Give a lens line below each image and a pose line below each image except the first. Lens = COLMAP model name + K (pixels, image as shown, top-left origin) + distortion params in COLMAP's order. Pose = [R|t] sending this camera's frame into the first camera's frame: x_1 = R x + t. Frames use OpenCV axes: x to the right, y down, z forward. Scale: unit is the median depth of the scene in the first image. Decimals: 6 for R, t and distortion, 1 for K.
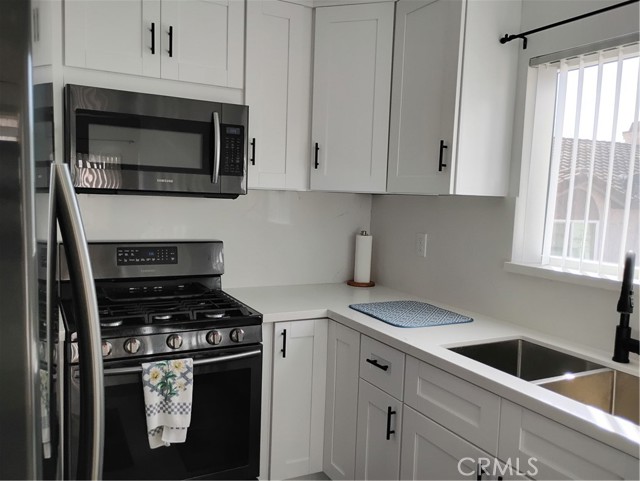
lens RADIAL K [[530.2, 0, 313.6], [0, 530.2, 242.0], [0, 0, 1]] dist [0.017029, -0.001659]
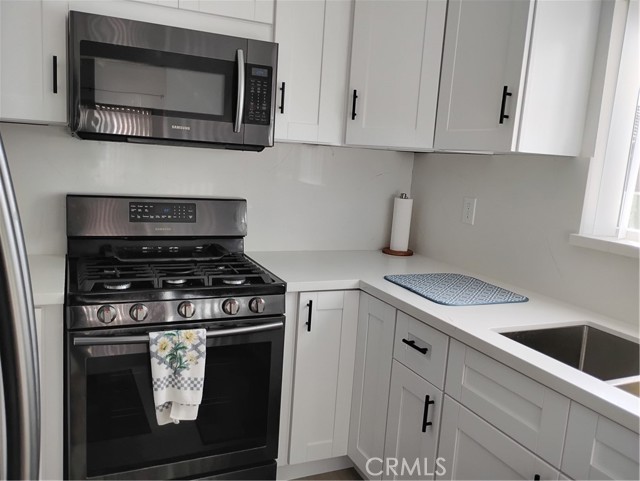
lens RADIAL K [[530.2, 0, 316.1], [0, 530.2, 246.4], [0, 0, 1]] dist [0.017029, -0.001659]
pose [[0.997782, 0.038651, -0.054189, -0.000705], [-0.034425, 0.996447, 0.076872, 0.005882], [0.056968, -0.074836, 0.995567, 0.123872]]
